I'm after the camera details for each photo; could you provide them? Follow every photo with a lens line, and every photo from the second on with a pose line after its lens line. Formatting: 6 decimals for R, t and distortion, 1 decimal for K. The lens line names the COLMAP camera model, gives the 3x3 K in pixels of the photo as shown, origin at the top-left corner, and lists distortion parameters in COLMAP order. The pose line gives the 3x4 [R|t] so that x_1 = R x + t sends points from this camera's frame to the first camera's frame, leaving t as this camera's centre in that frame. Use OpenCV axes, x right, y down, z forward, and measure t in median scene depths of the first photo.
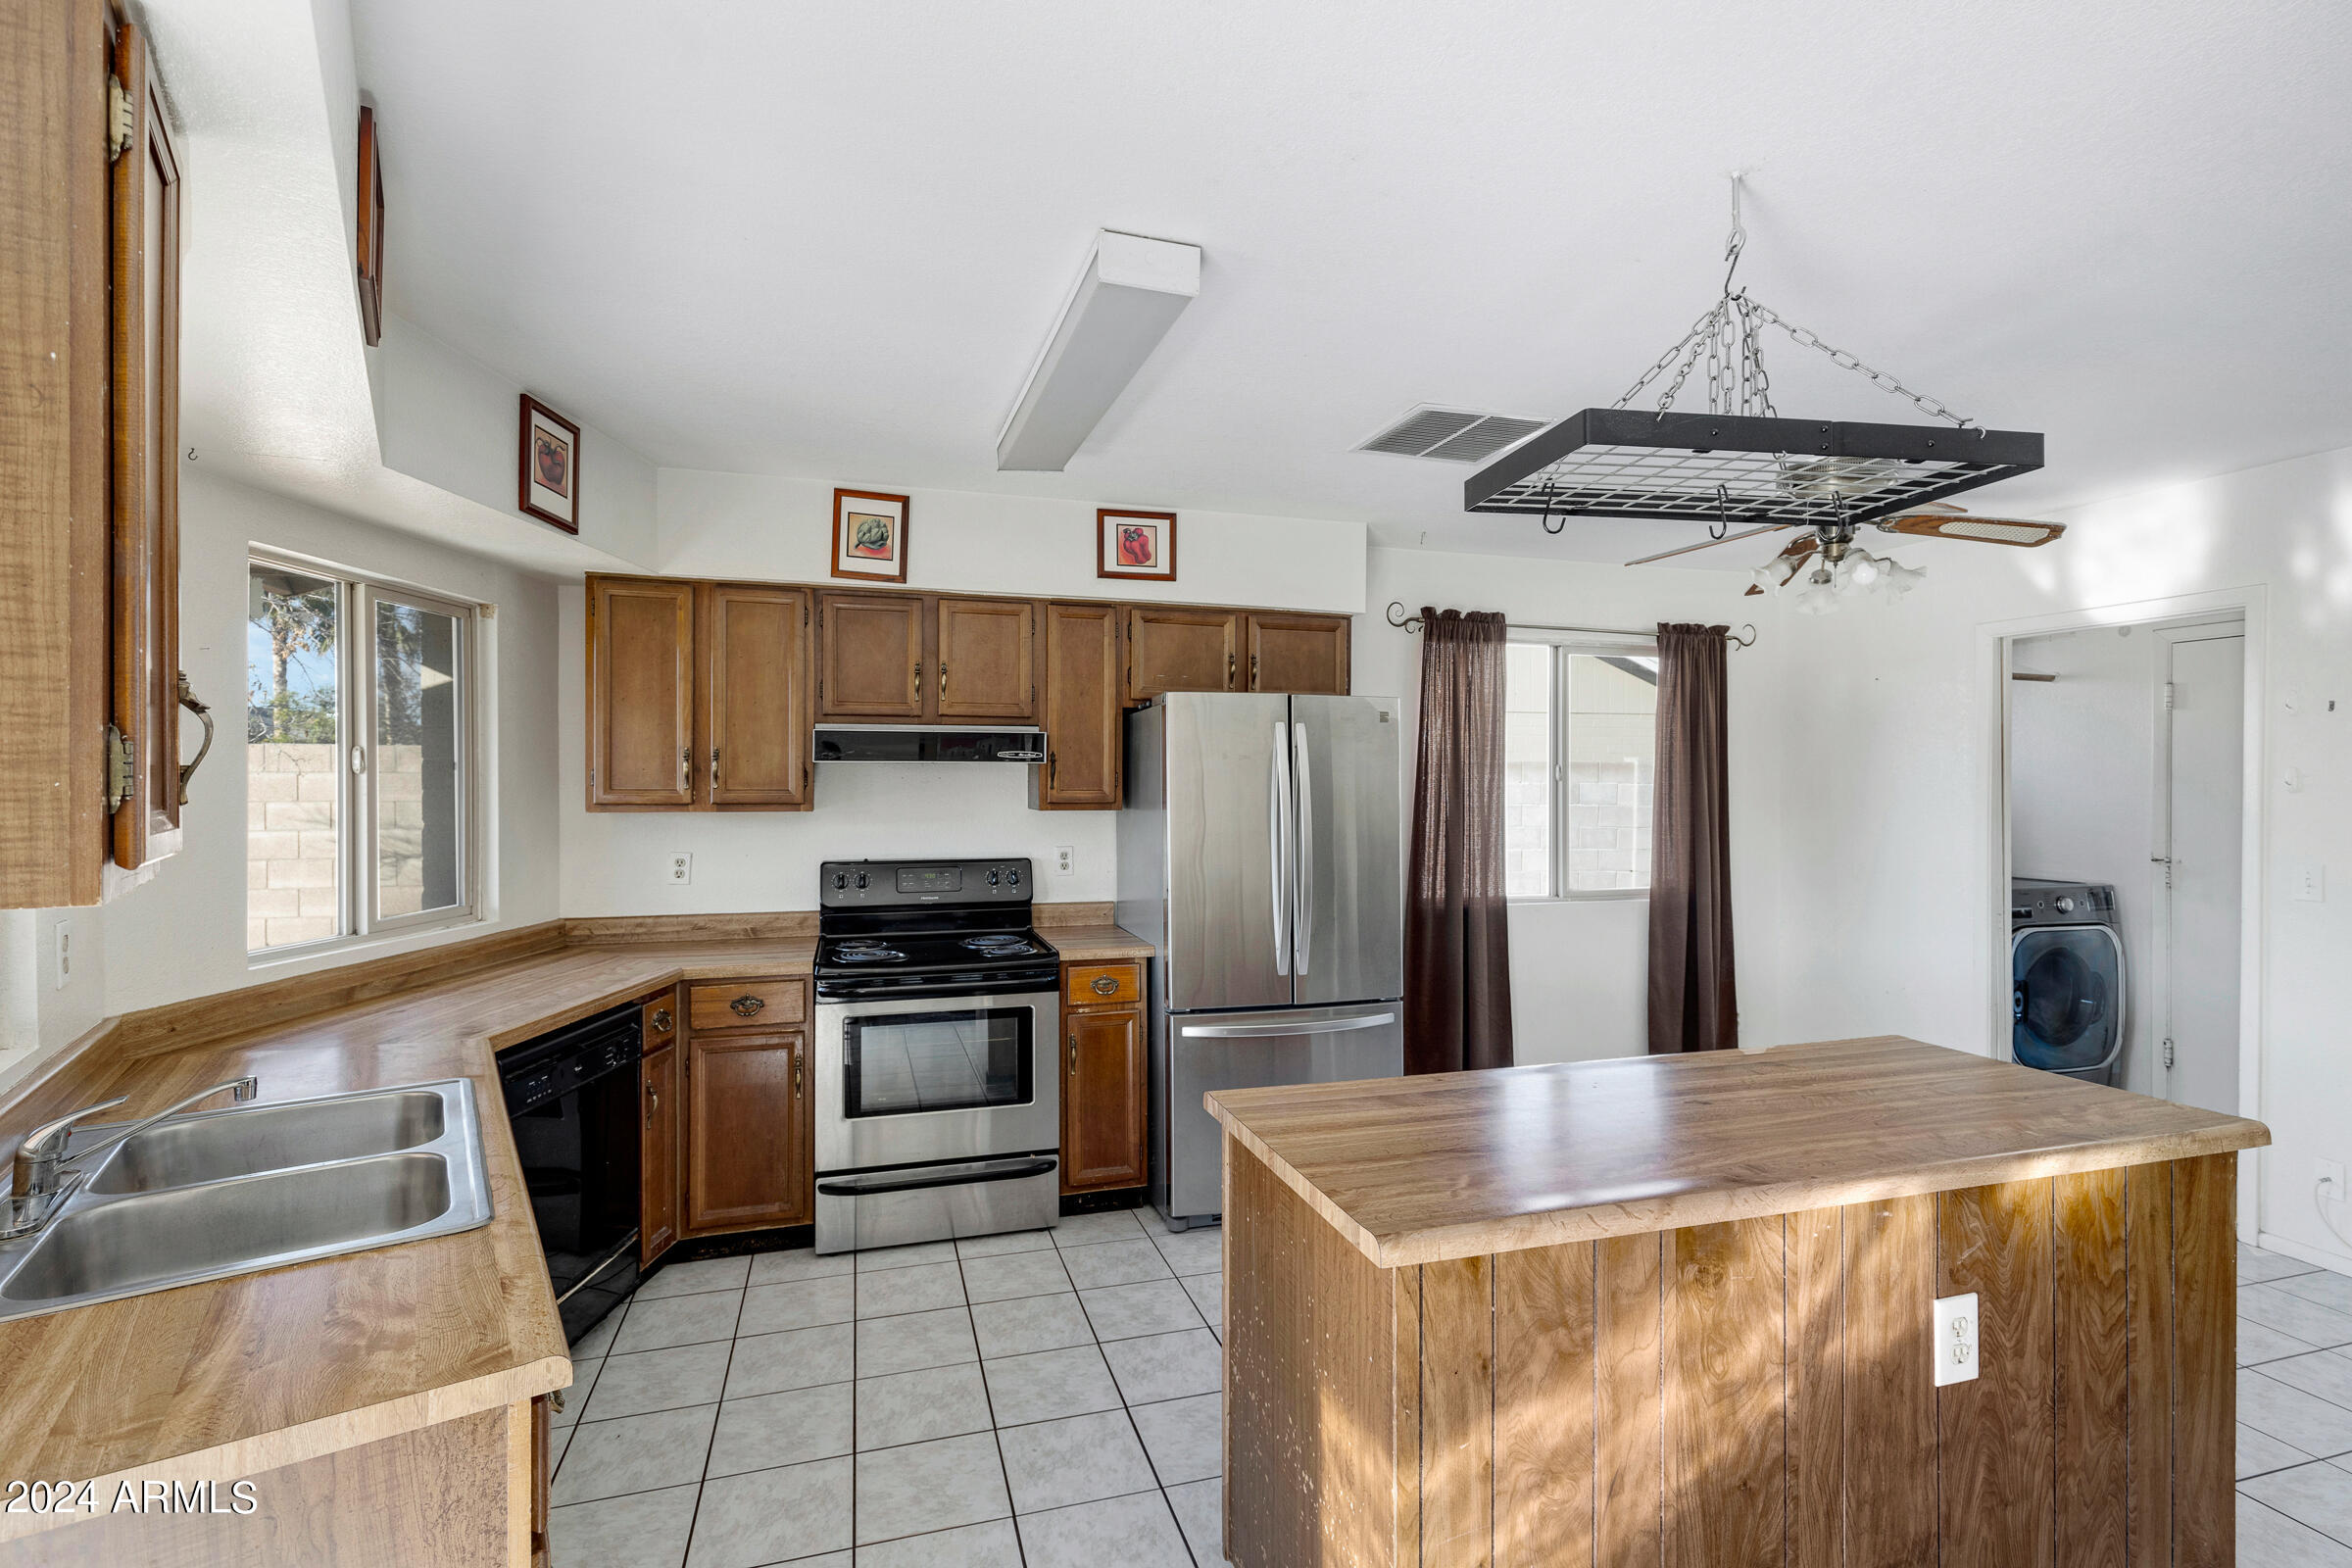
lens RADIAL K [[1044.7, 0, 1176.0], [0, 1044.7, 784.0], [0, 0, 1]] dist [0.018802, 0.000204]
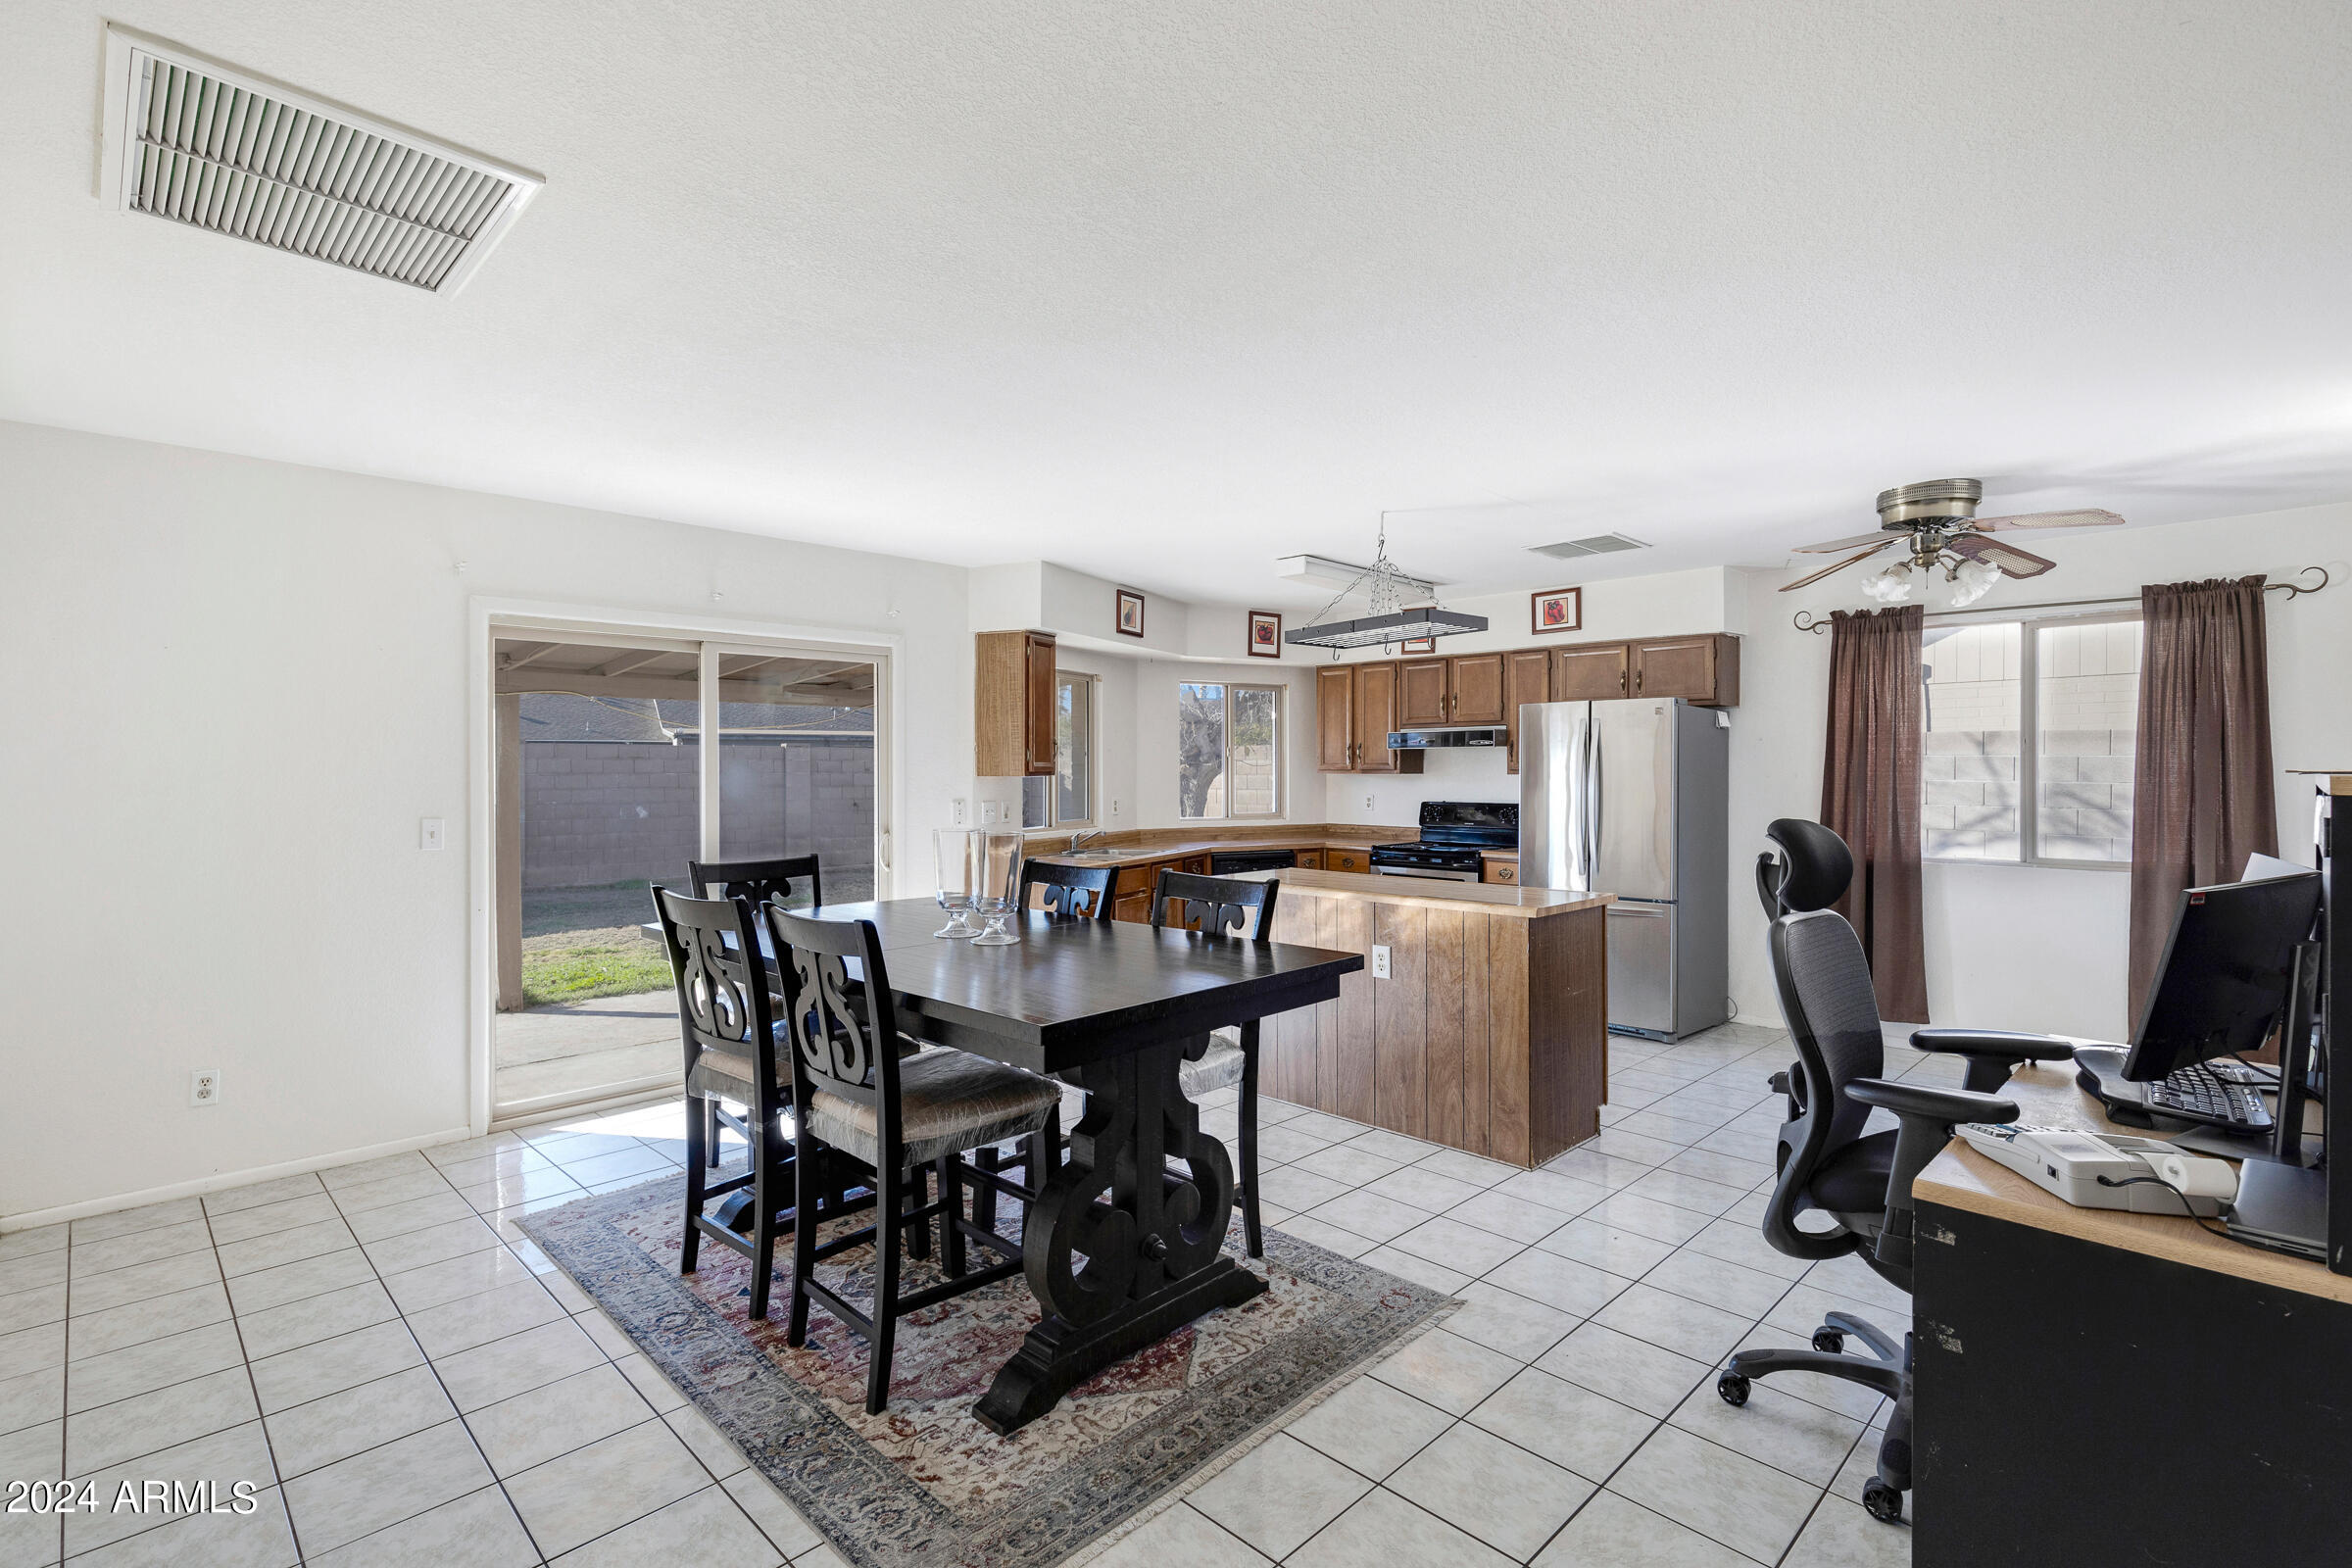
lens RADIAL K [[1085.6, 0, 1253.0], [0, 1085.6, 770.3], [0, 0, 1]] dist [0.004291, 0.000489]
pose [[0.510547, -0.003564, -0.859843, 1.175919], [-0.005215, 0.999960, -0.007242, 0.032203], [0.859834, 0.008181, 0.510508, -0.259444]]
